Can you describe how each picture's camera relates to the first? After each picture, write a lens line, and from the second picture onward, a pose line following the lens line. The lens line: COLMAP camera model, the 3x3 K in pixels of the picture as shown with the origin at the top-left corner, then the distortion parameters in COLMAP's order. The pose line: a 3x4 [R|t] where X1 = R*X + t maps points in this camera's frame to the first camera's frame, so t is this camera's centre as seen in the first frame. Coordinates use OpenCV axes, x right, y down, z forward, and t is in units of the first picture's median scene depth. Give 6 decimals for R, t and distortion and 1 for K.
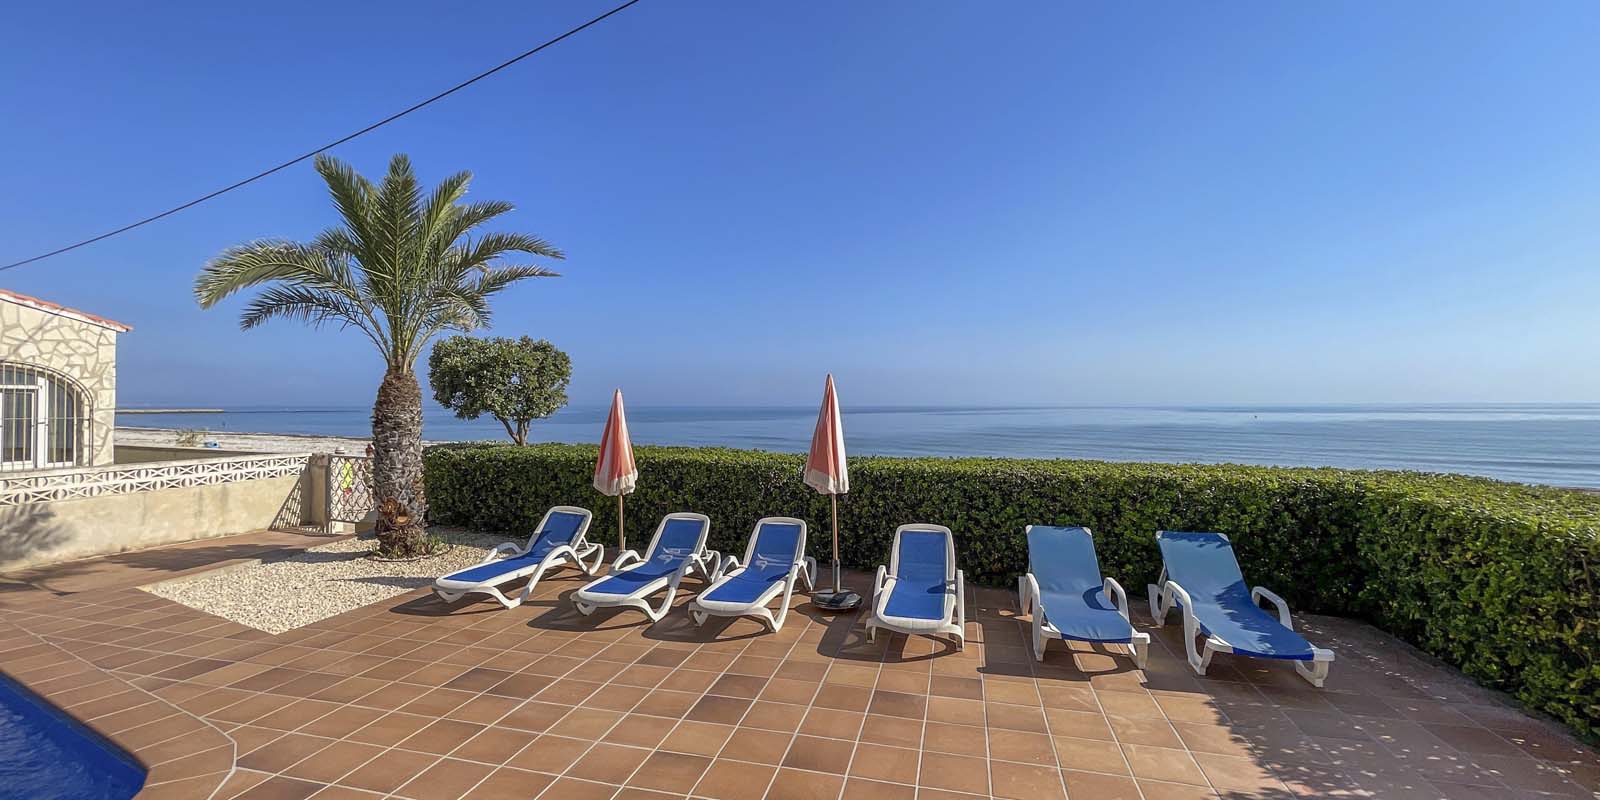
lens RADIAL K [[646.1, 0, 795.9], [0, 646.1, 401.8], [0, 0, 1]] dist [-0.007542, 0.002333]
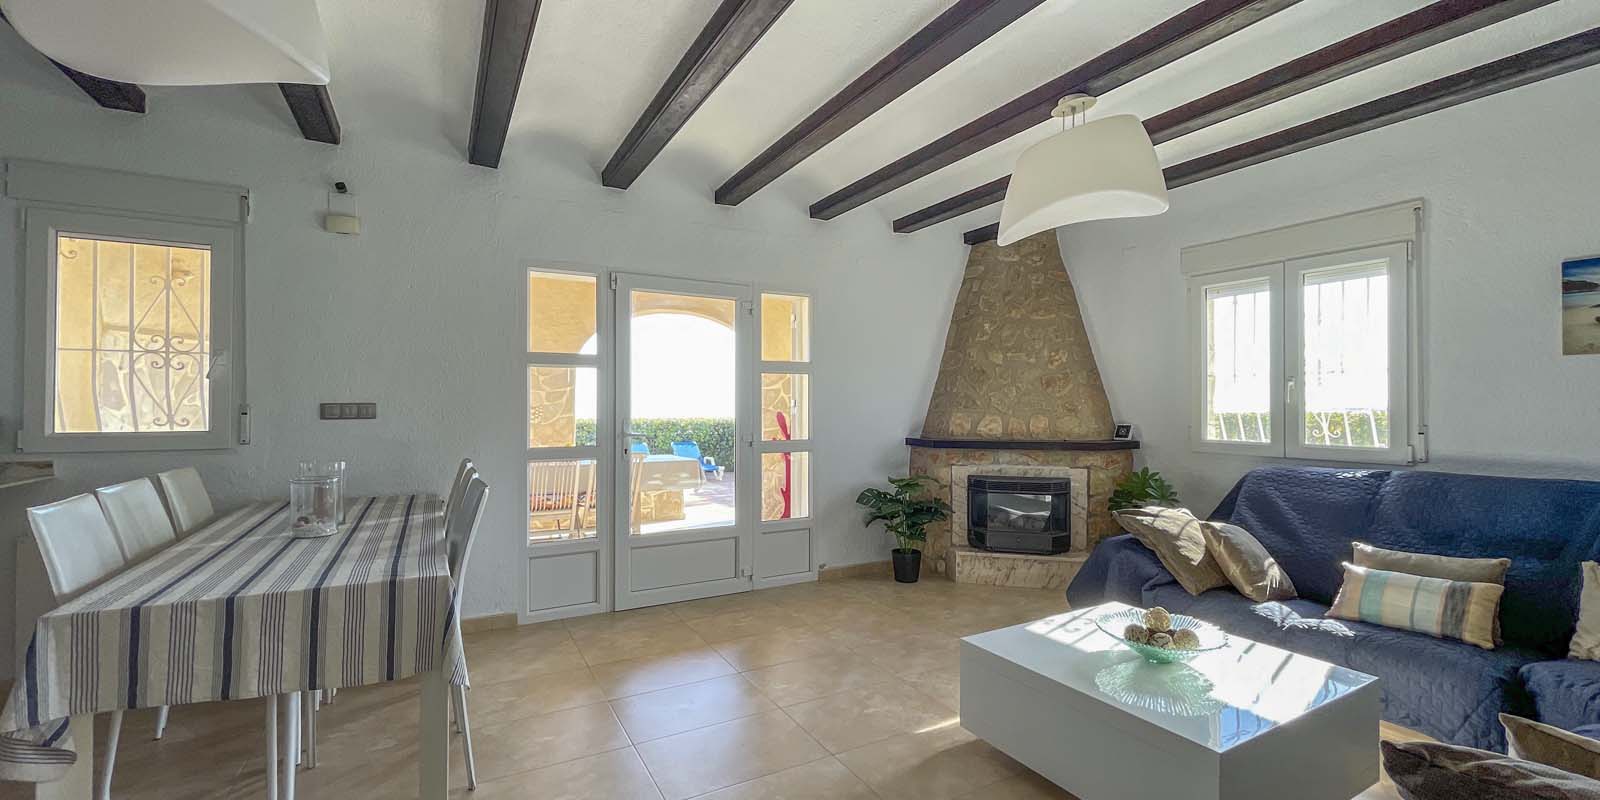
lens RADIAL K [[646.1, 0, 794.3], [0, 646.1, 402.4], [0, 0, 1]] dist [-0.007542, 0.002333]
pose [[0.735451, 0.005472, 0.677556, -0.559925], [-0.003809, 0.999985, -0.003942, 0.041720], [-0.677568, 0.000318, 0.735460, -0.826566]]
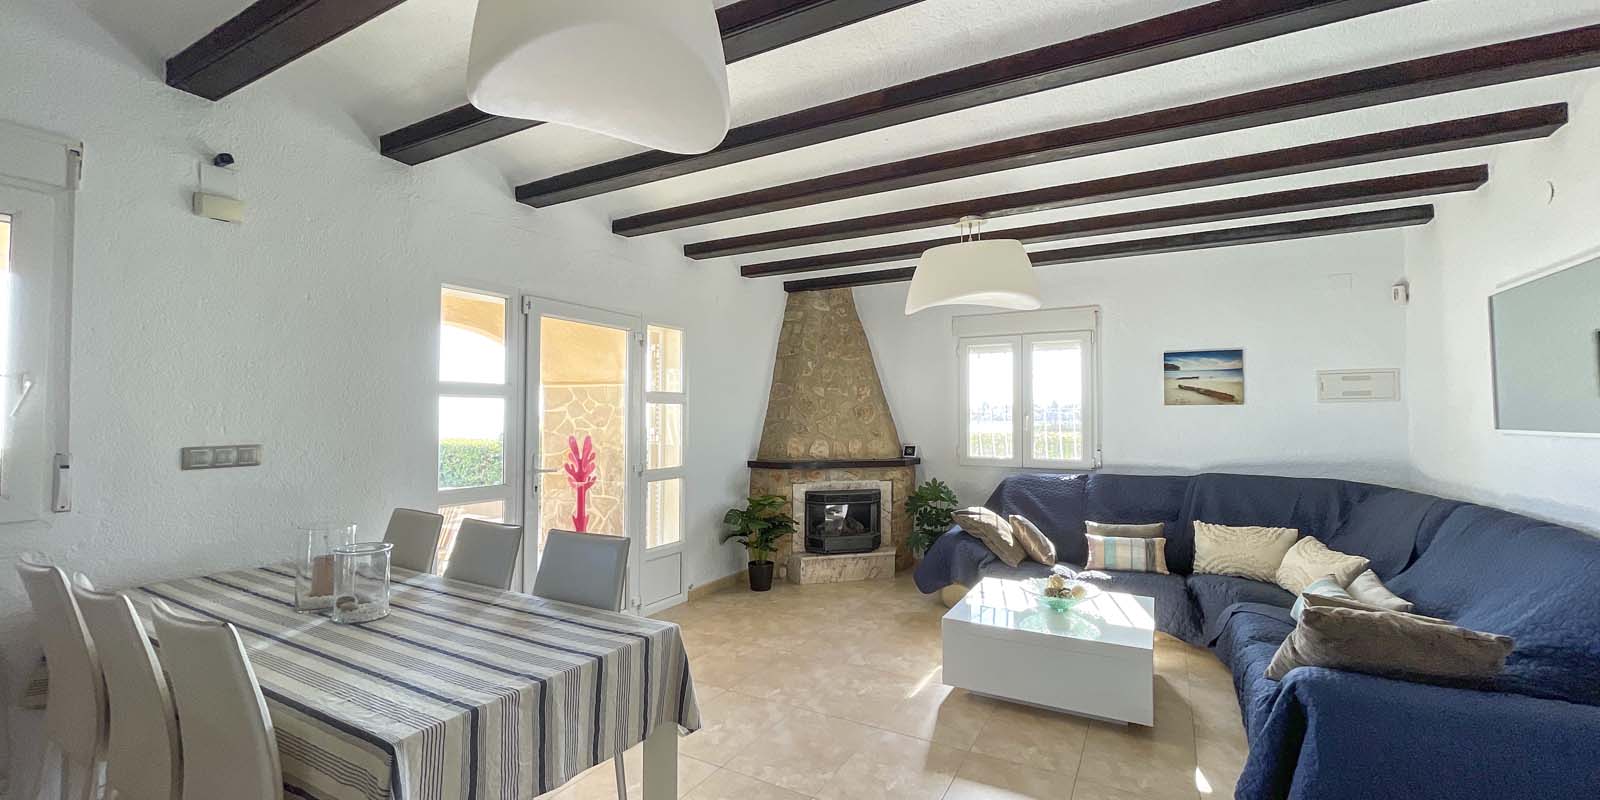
lens RADIAL K [[646.1, 0, 793.8], [0, 646.1, 403.8], [0, 0, 1]] dist [-0.007542, 0.002333]
pose [[0.273358, 0.022733, 0.961644, -0.716957], [-0.004074, 0.999739, -0.022475, 0.026646], [-0.961904, 0.002226, 0.273379, -0.673864]]
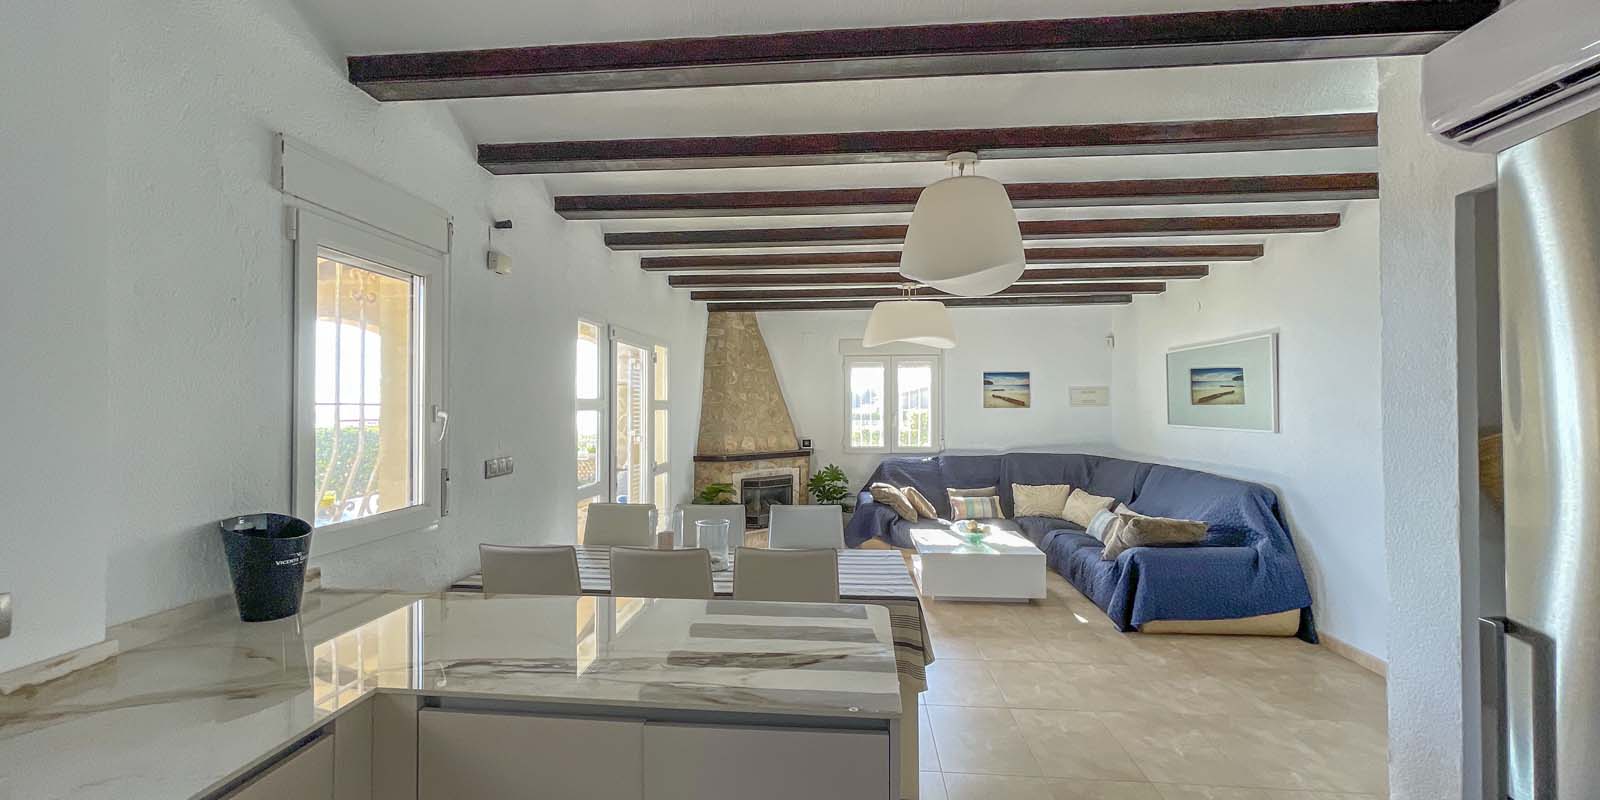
lens RADIAL K [[646.1, 0, 795.2], [0, 646.1, 401.2], [0, 0, 1]] dist [-0.007542, 0.002333]
pose [[-0.149202, 0.010805, 0.988748, -0.899511], [0.001955, 0.999942, -0.010632, 0.011517], [-0.988805, 0.000347, -0.149215, -0.435056]]
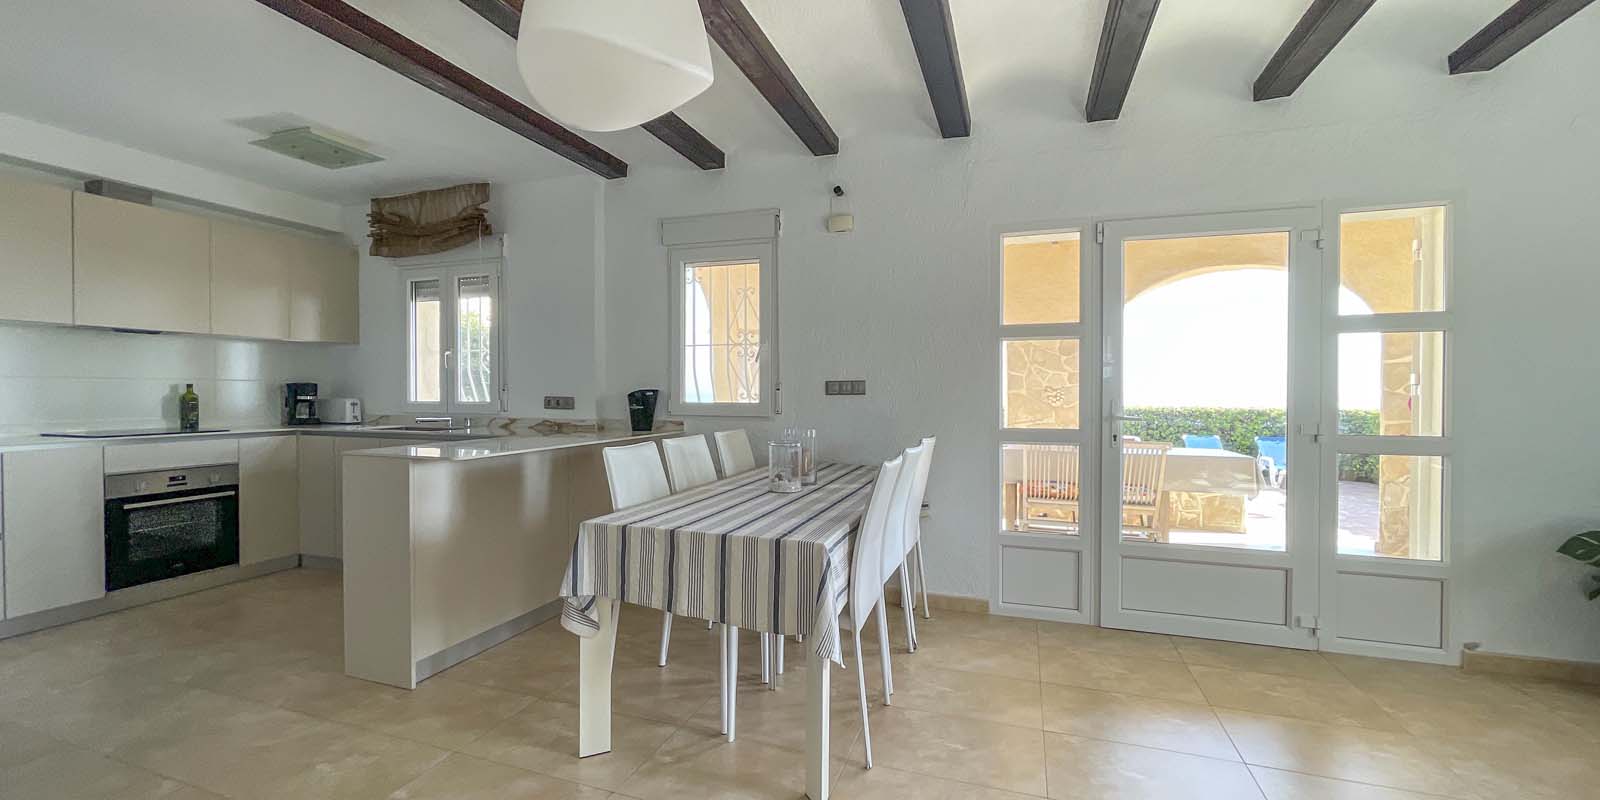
lens RADIAL K [[646.1, 0, 792.0], [0, 646.1, 400.4], [0, 0, 1]] dist [-0.007542, 0.002333]
pose [[0.995241, 0.006164, -0.097247, -0.481154], [-0.004601, 0.999857, 0.016285, 0.048665], [0.097333, -0.015760, 0.995127, -0.799696]]
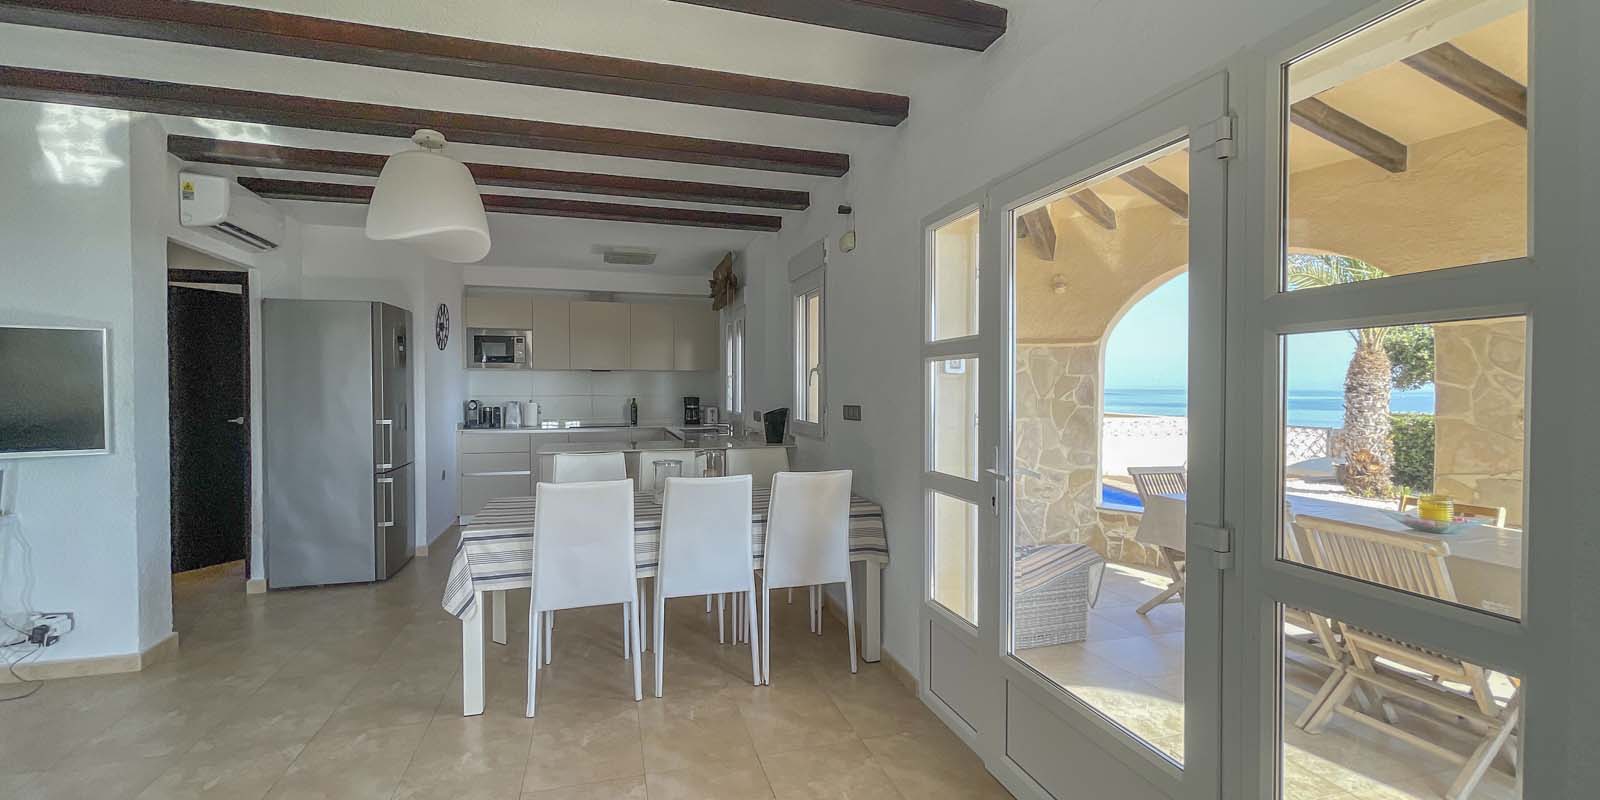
lens RADIAL K [[646.1, 0, 794.1], [0, 646.1, 398.7], [0, 0, 1]] dist [-0.007542, 0.002333]
pose [[0.501367, 0.018387, -0.865039, -0.105201], [-0.001414, 0.999790, 0.020432, 0.027166], [0.865233, -0.009021, 0.501288, -0.581015]]
